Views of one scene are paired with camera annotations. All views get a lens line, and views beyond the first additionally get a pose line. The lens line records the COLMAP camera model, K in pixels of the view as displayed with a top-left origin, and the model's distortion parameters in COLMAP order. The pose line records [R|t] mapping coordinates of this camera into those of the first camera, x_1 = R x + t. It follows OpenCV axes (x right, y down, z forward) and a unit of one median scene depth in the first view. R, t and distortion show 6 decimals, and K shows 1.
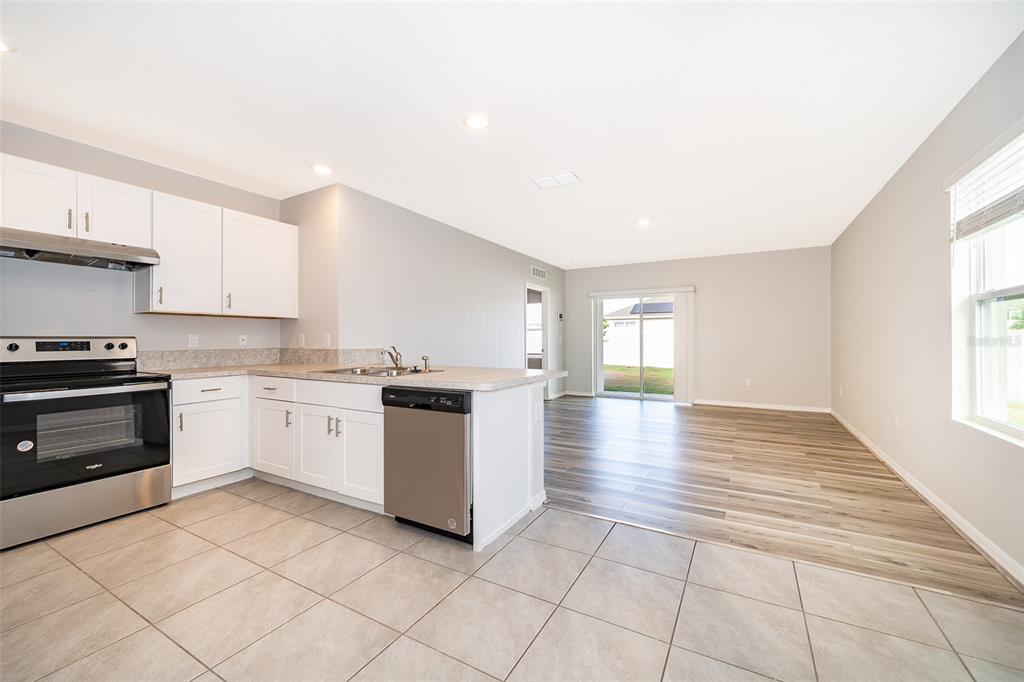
lens RADIAL K [[408.4, 0, 519.0], [0, 408.4, 338.0], [0, 0, 1]] dist [0.000717, 0.000201]
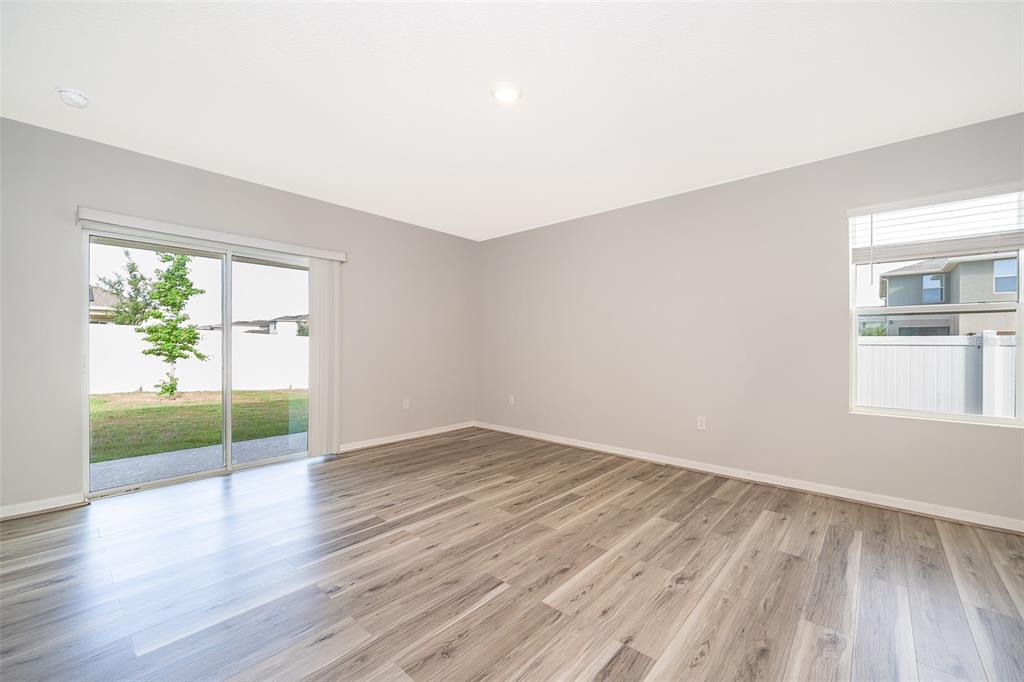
lens RADIAL K [[408.4, 0, 524.7], [0, 408.4, 346.6], [0, 0, 1]] dist [0.000717, 0.000201]
pose [[0.190179, -0.000288, 0.981749, -0.264034], [-0.004527, 0.999989, 0.001170, 0.000522], [-0.981739, -0.004667, 0.190175, 1.455688]]
